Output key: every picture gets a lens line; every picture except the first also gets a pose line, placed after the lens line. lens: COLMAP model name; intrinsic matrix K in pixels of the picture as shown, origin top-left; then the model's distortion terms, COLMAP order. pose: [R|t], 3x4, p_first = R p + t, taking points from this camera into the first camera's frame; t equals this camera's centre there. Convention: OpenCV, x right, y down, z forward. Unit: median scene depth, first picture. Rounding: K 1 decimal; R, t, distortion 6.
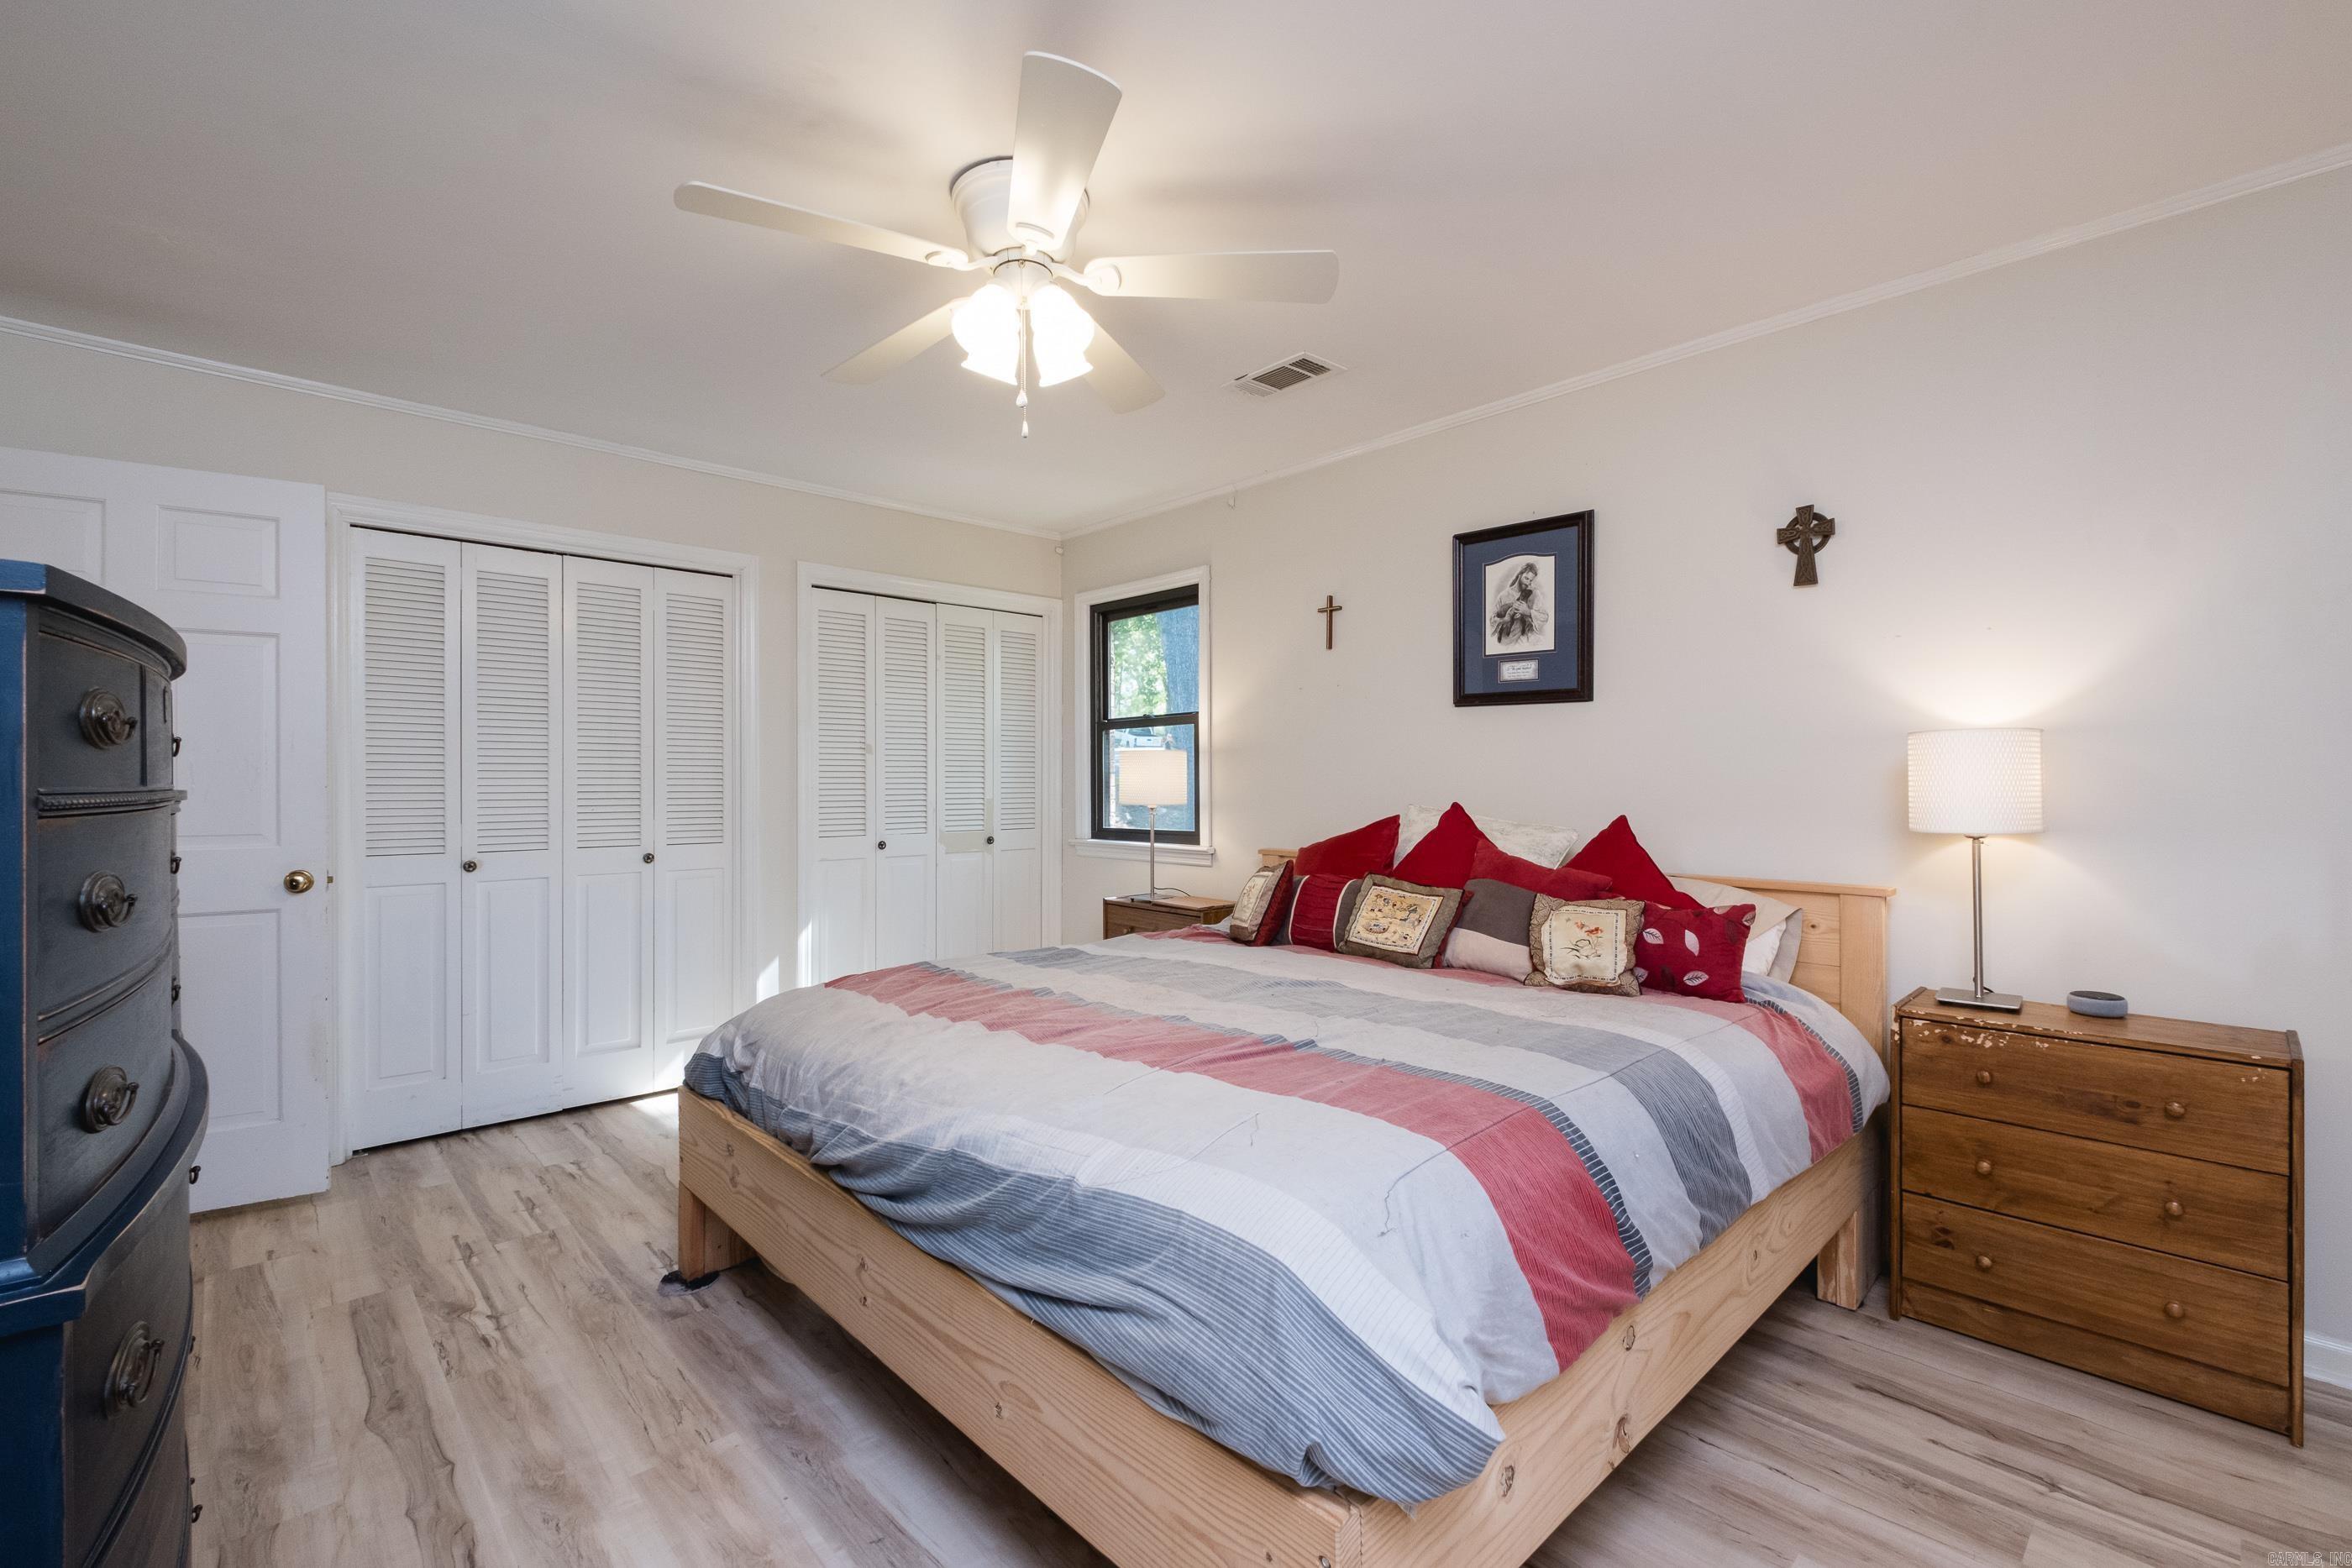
lens RADIAL K [[1010.3, 0, 1170.9], [0, 1010.3, 783.7], [0, 0, 1]] dist [0.006763, -0.005707]
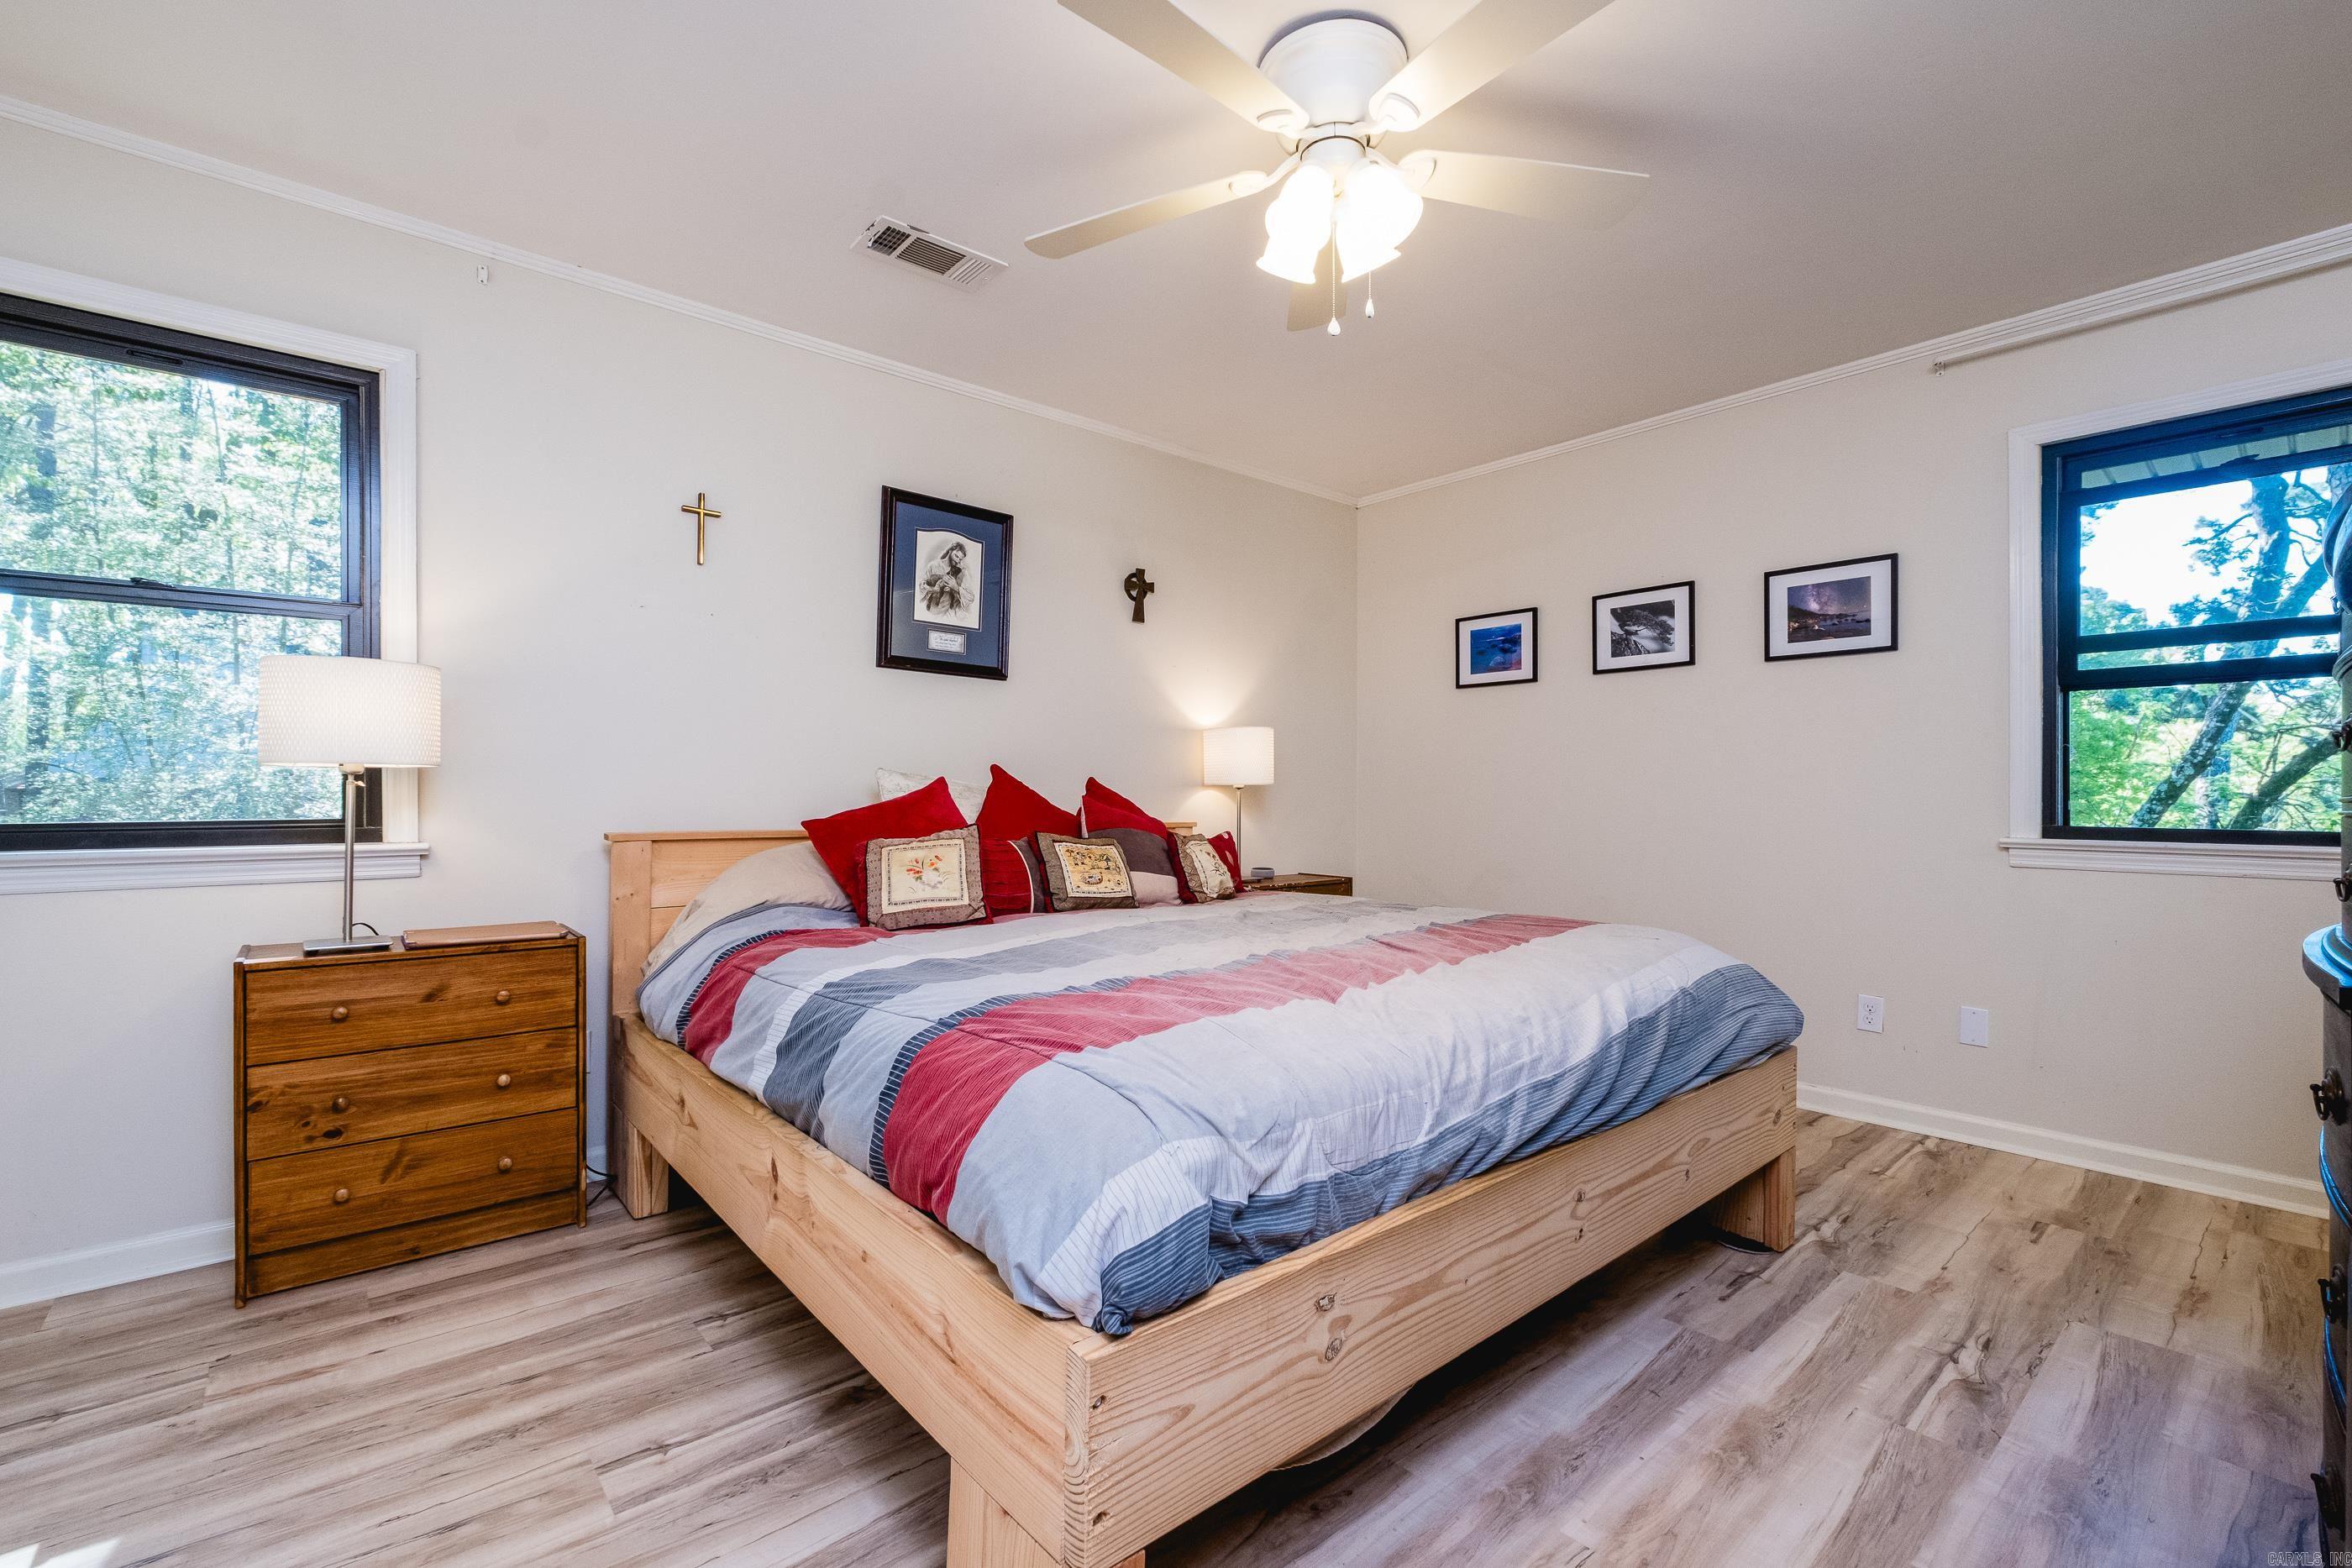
lens RADIAL K [[1010.3, 0, 1170.3], [0, 1010.3, 783.3], [0, 0, 1]] dist [0.006763, -0.005707]
pose [[0.015544, 0.006961, 0.999855, -0.699348], [0.002353, 0.999973, -0.006999, 0.042440], [-0.999876, 0.002462, 0.015527, 0.760024]]
